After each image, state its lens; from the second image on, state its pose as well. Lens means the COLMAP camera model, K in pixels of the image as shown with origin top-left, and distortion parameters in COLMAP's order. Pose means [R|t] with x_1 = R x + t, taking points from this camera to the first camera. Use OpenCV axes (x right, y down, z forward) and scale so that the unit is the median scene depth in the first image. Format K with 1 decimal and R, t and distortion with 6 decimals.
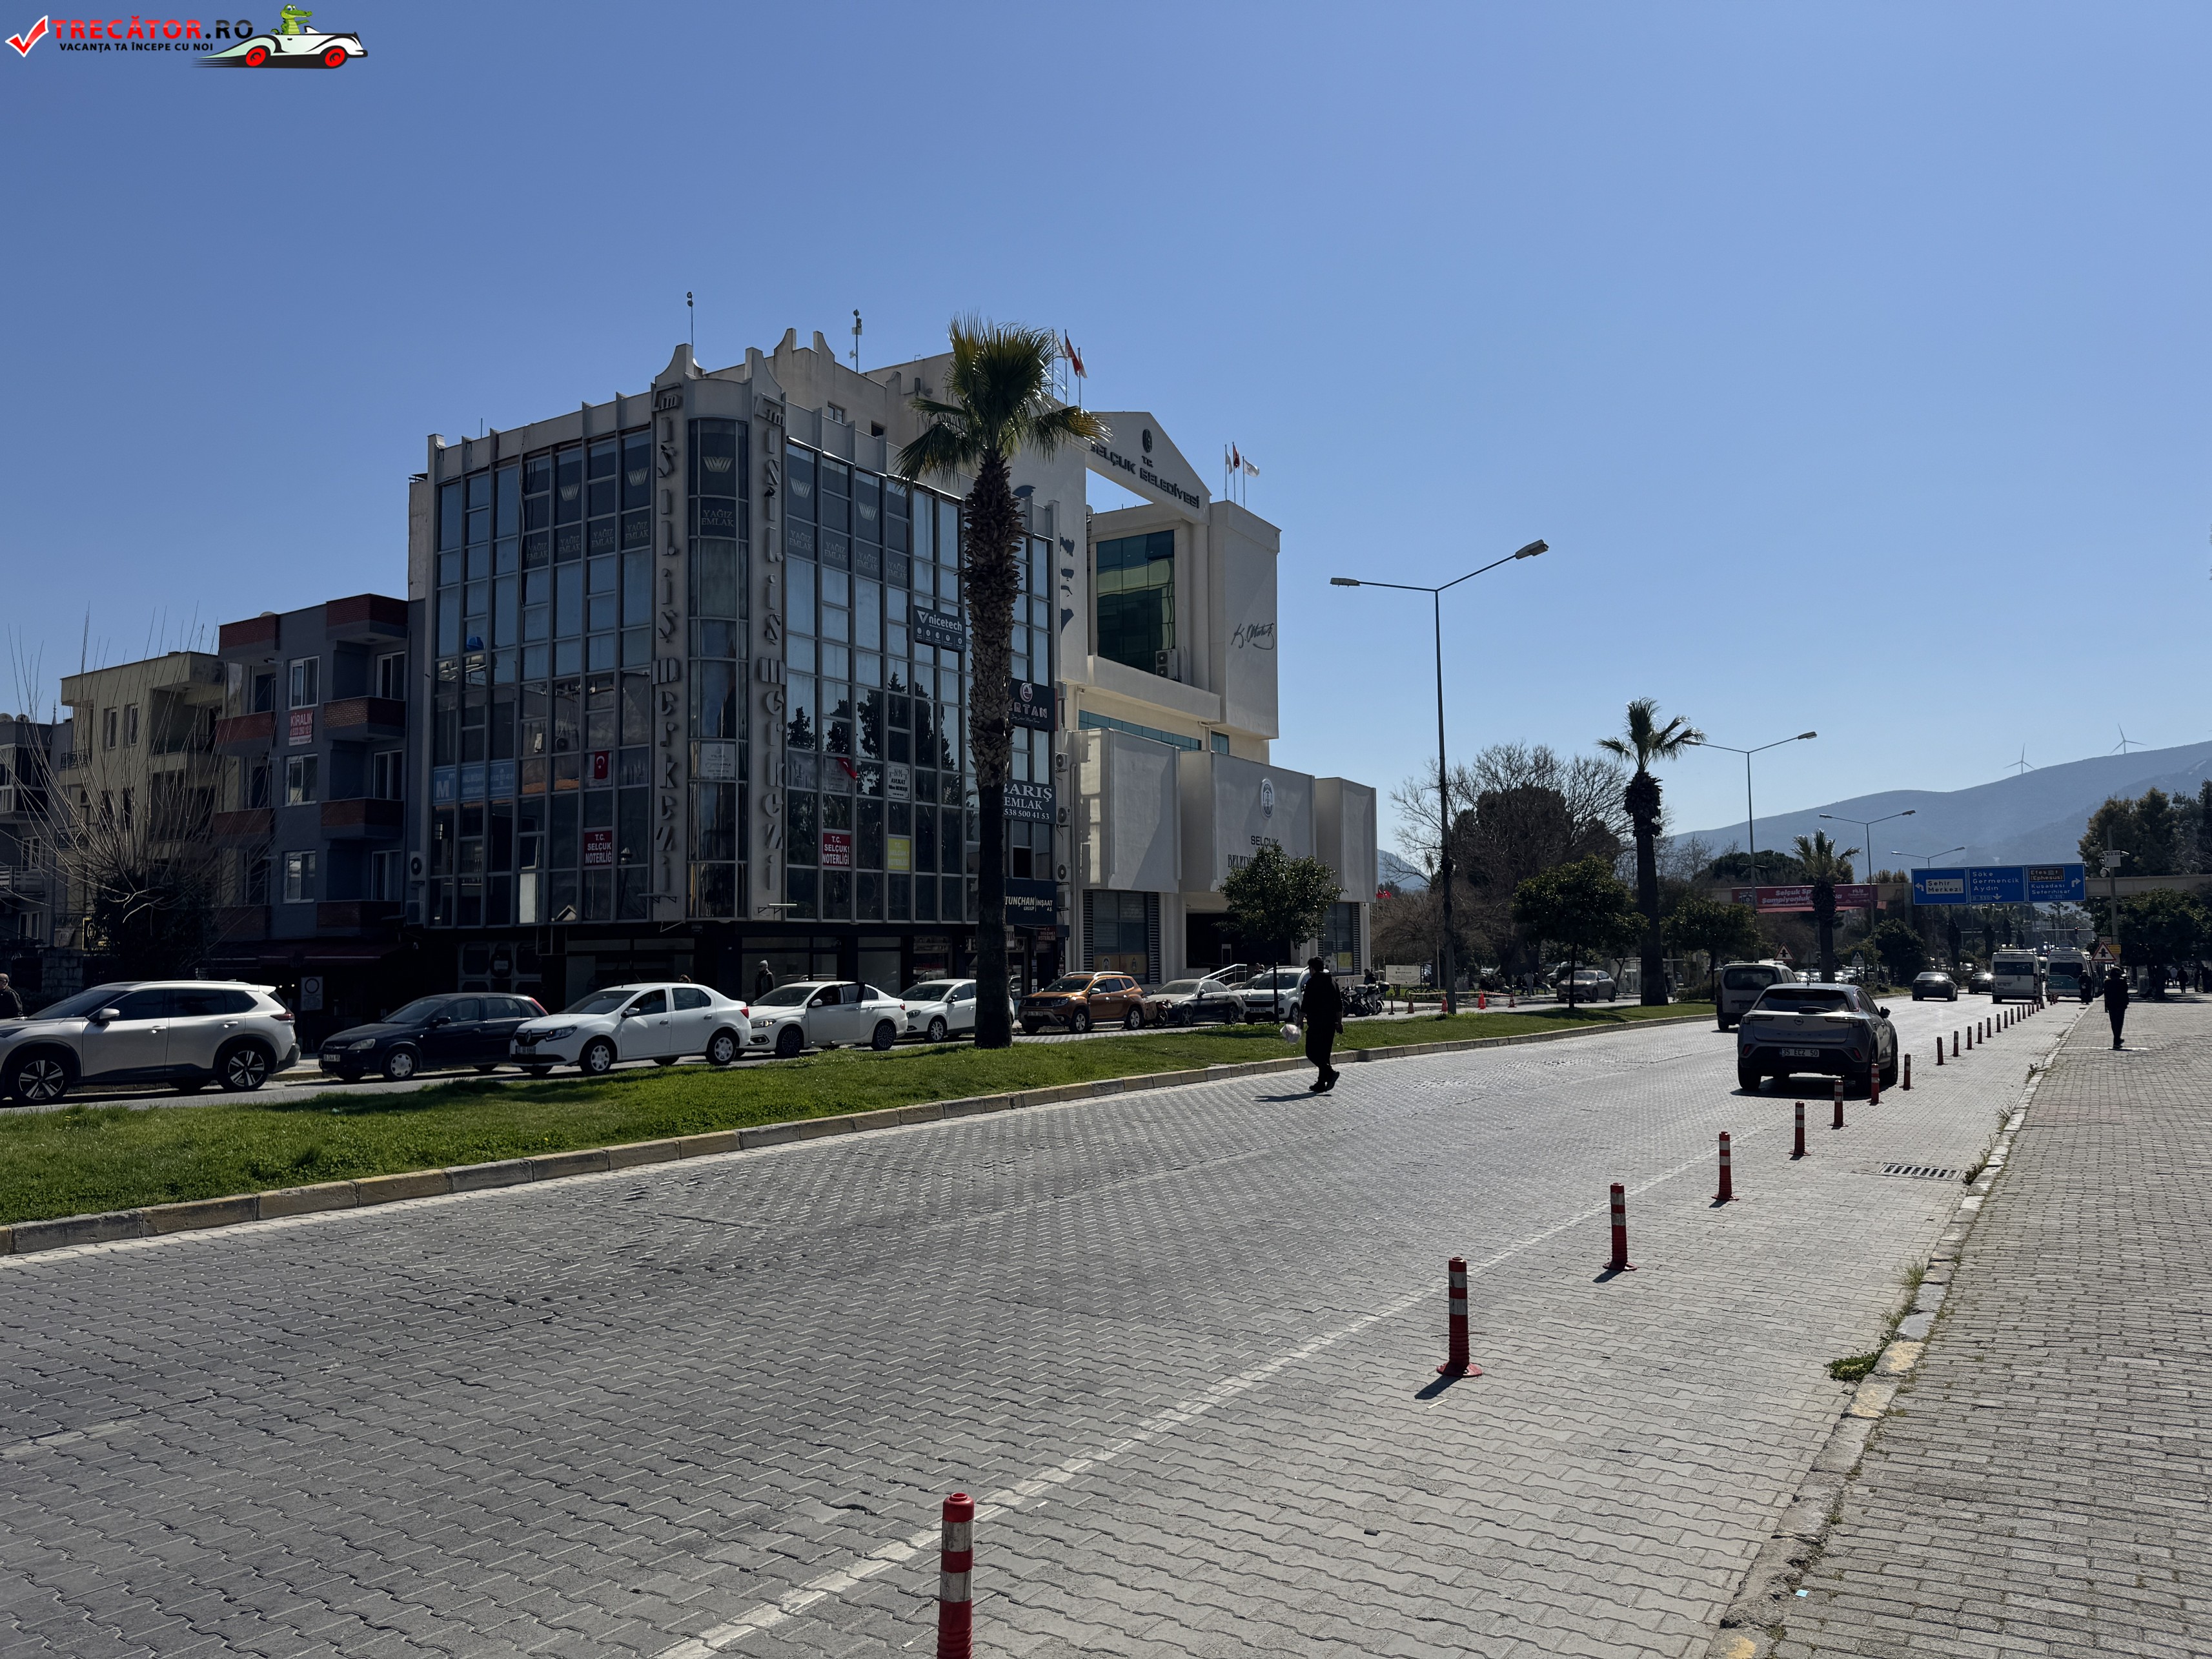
lens RADIAL K [[1547.0, 0, 1104.3], [0, 1547.0, 824.2], [0, 0, 1]] dist [0.111211, -0.156316]
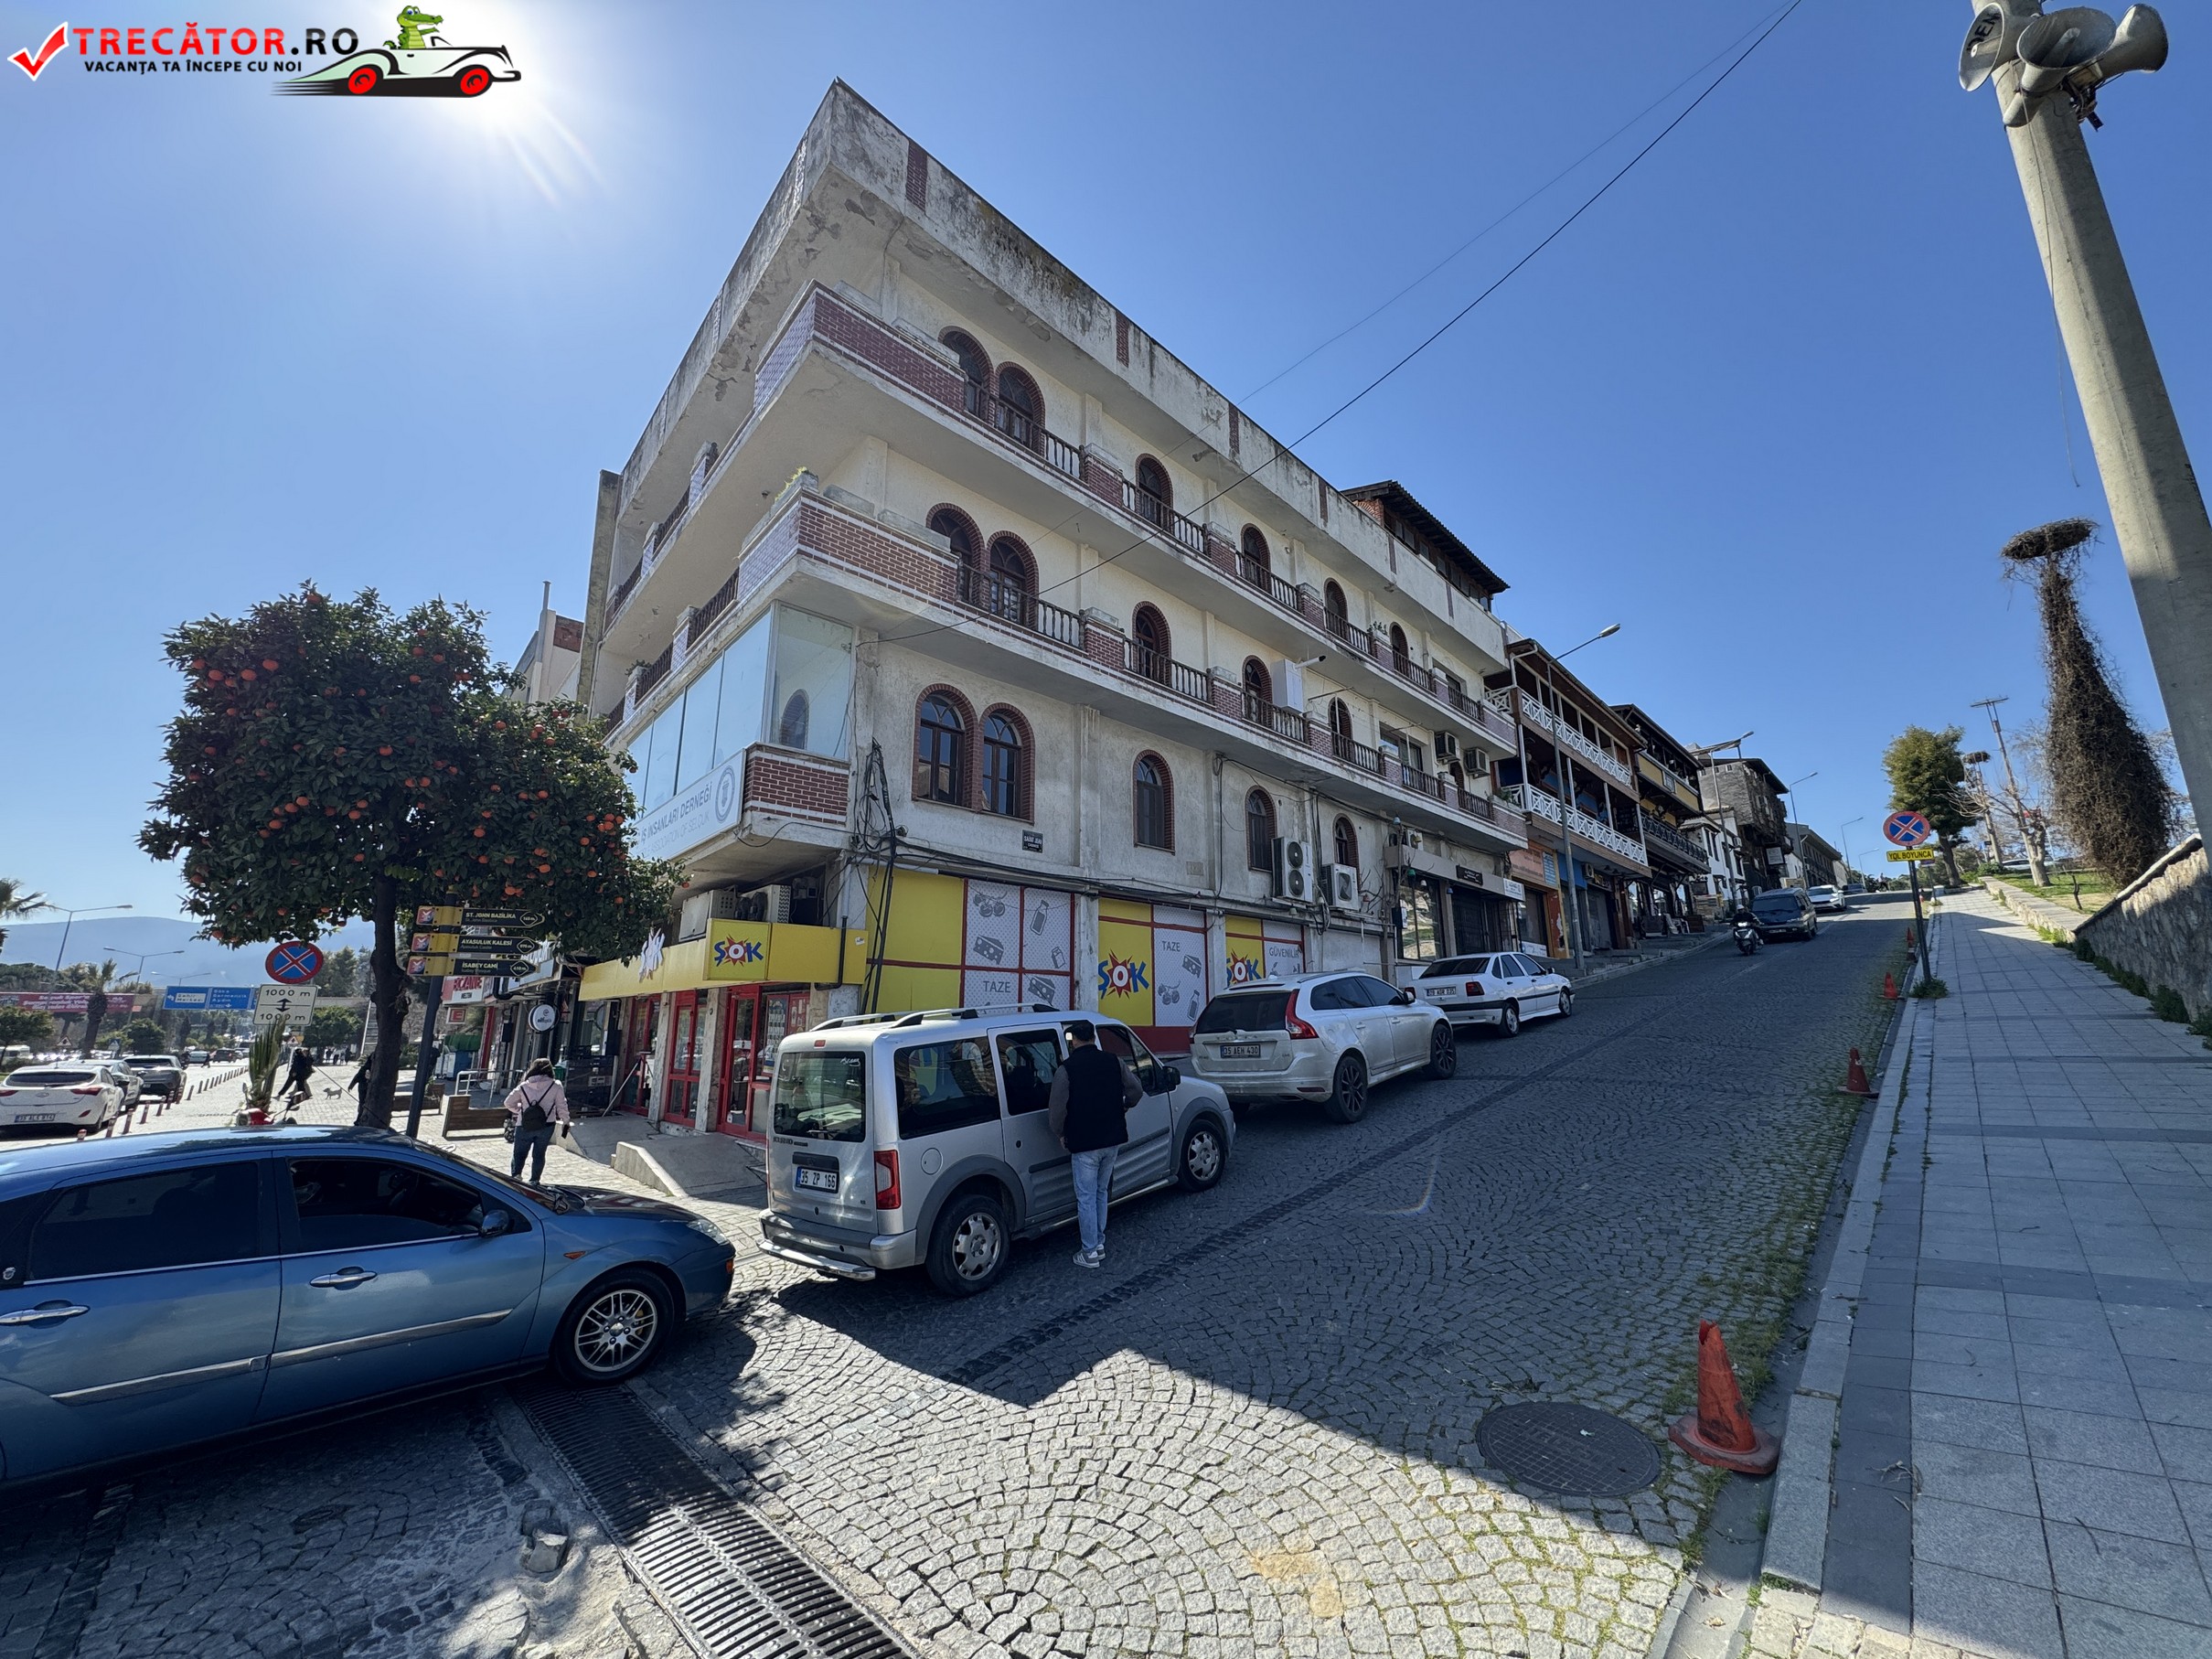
lens RADIAL K [[881.9, 0, 1106.0], [0, 881.9, 829.5], [0, 0, 1]] dist [0.000250, 0.000036]
pose [[0.270155, 0.216840, 0.938081, -0.102967], [-0.073656, 0.976109, -0.204419, -0.014032], [-0.959995, -0.013871, 0.279672, -0.157578]]
